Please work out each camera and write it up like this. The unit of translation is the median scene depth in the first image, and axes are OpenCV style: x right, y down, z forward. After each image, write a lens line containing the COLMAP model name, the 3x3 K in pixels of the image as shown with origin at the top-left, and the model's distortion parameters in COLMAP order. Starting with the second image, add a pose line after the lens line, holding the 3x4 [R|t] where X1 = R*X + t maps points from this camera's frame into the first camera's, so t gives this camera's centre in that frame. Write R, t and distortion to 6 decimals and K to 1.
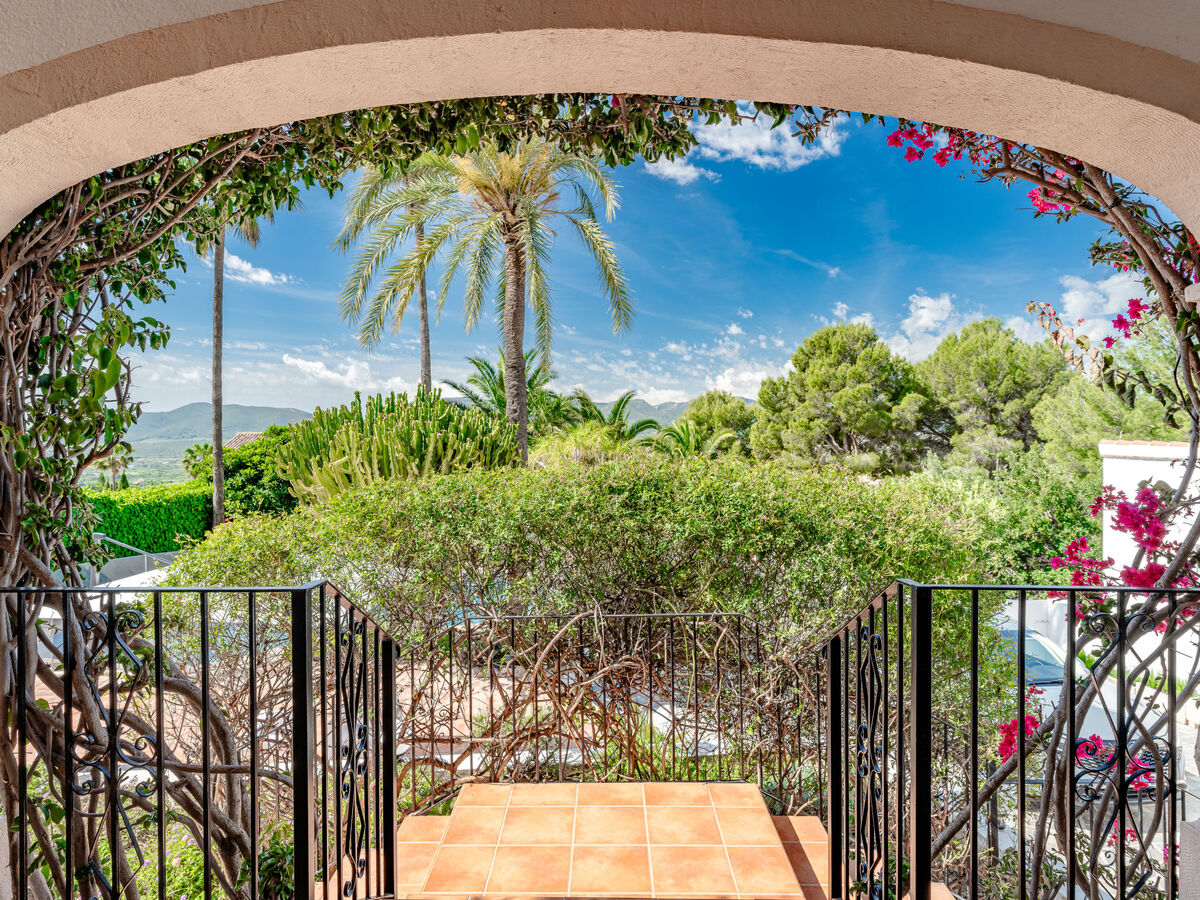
lens RADIAL K [[739.5, 0, 604.1], [0, 739.5, 434.5], [0, 0, 1]] dist [-0.003277, 0.002317]
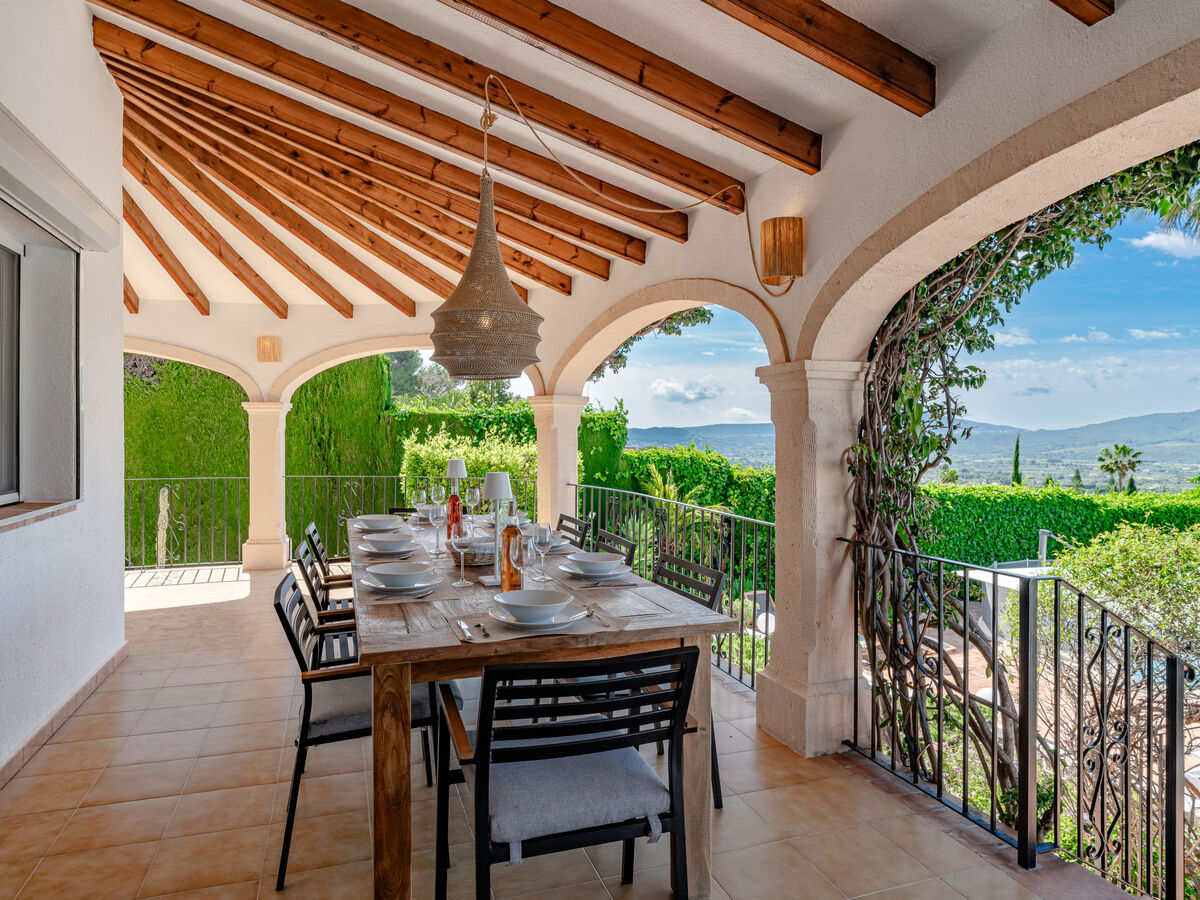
lens RADIAL K [[745.9, 0, 595.5], [0, 745.9, 439.7], [0, 0, 1]] dist [0.005472, 0.002707]
pose [[0.357731, 0.016314, -0.933682, 0.020482], [-0.011961, 0.999845, 0.012887, -0.001522], [0.933748, 0.006558, 0.357871, -0.006681]]
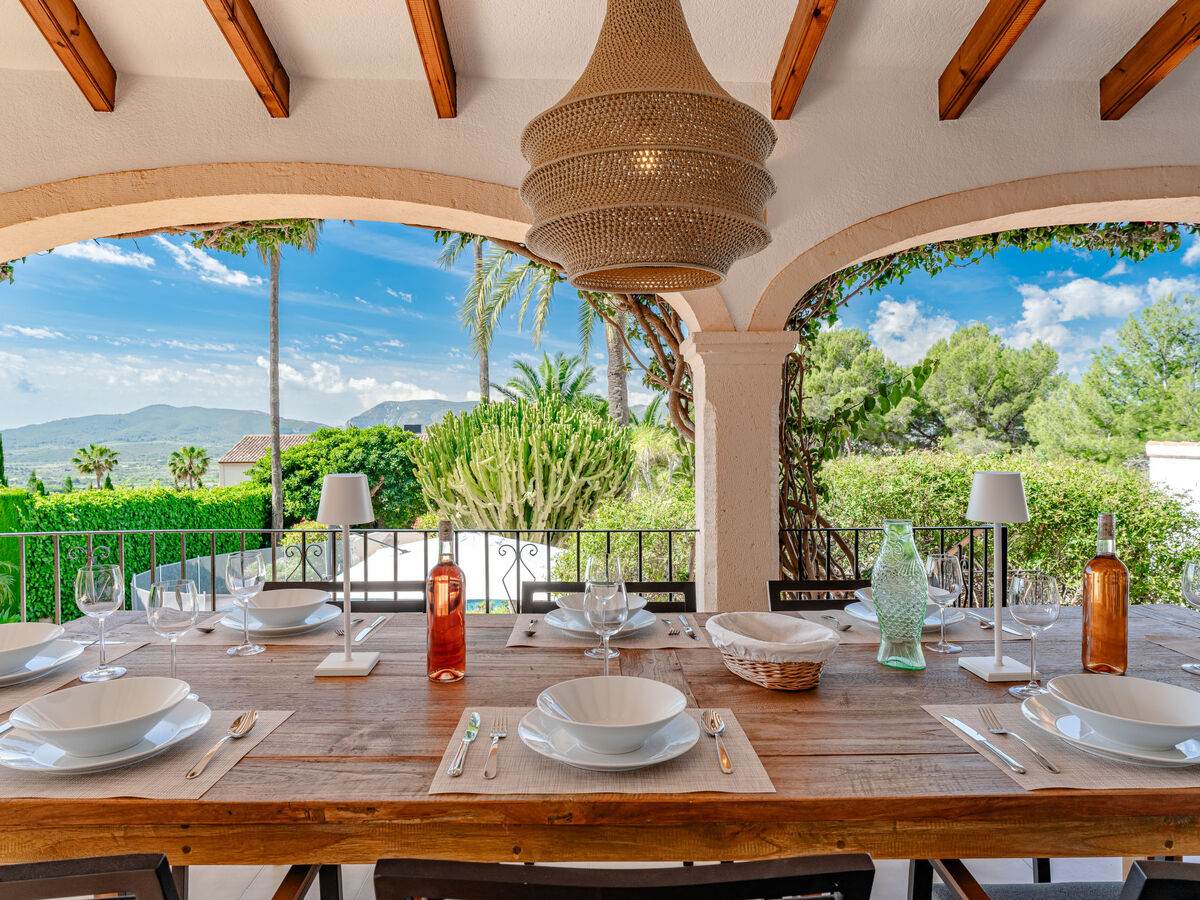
lens RADIAL K [[739.8, 0, 600.3], [0, 739.8, 456.0], [0, 0, 1]] dist [-0.002809, 0.002176]
pose [[0.999298, -0.001287, 0.037454, -0.051722], [0.000333, 0.999676, 0.025463, 0.000275], [-0.037474, -0.025433, 0.998974, -0.023117]]
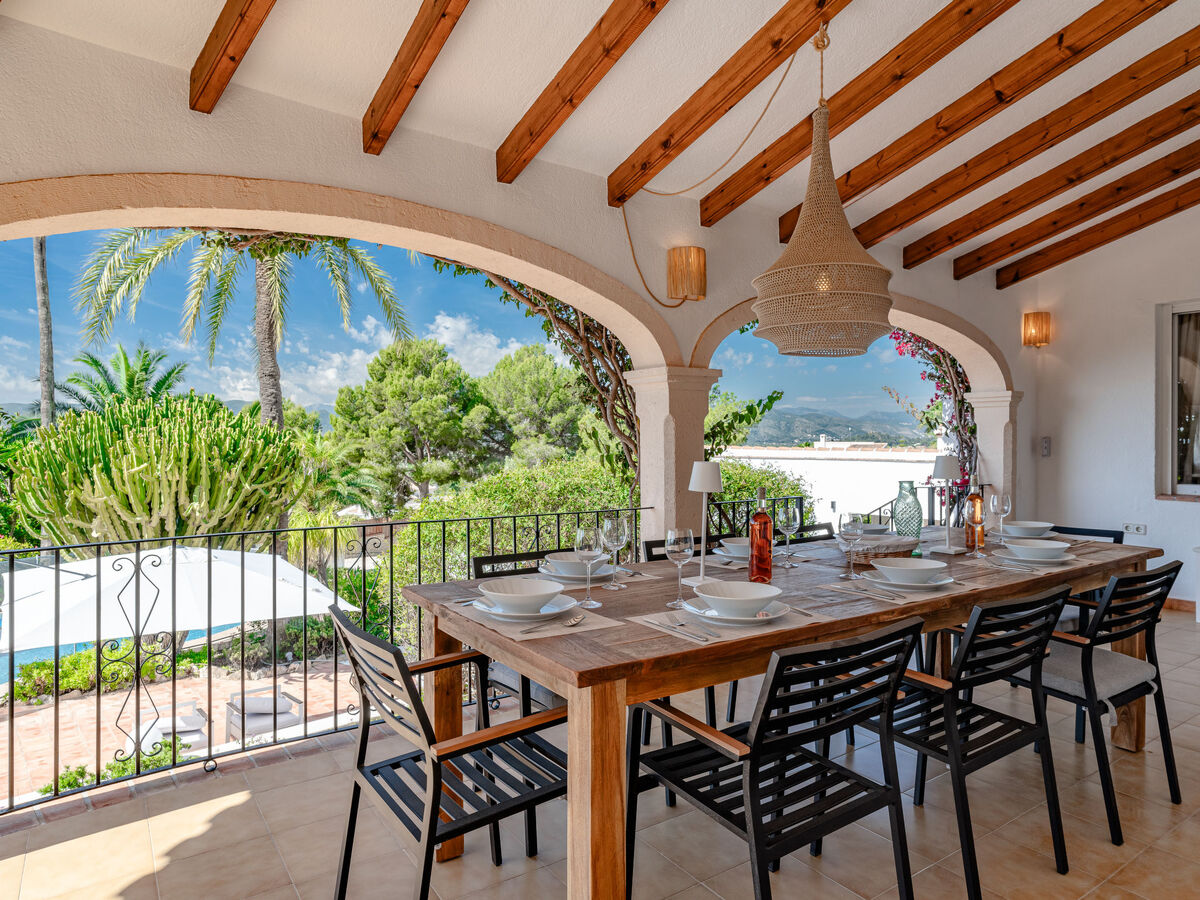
lens RADIAL K [[739.5, 0, 604.1], [0, 739.5, 434.5], [0, 0, 1]] dist [-0.003277, 0.002317]
pose [[0.812126, 0.007296, 0.583436, -0.090443], [-0.000996, 0.999938, -0.011118, 0.000537], [-0.583481, 0.008448, 0.812083, -0.027589]]
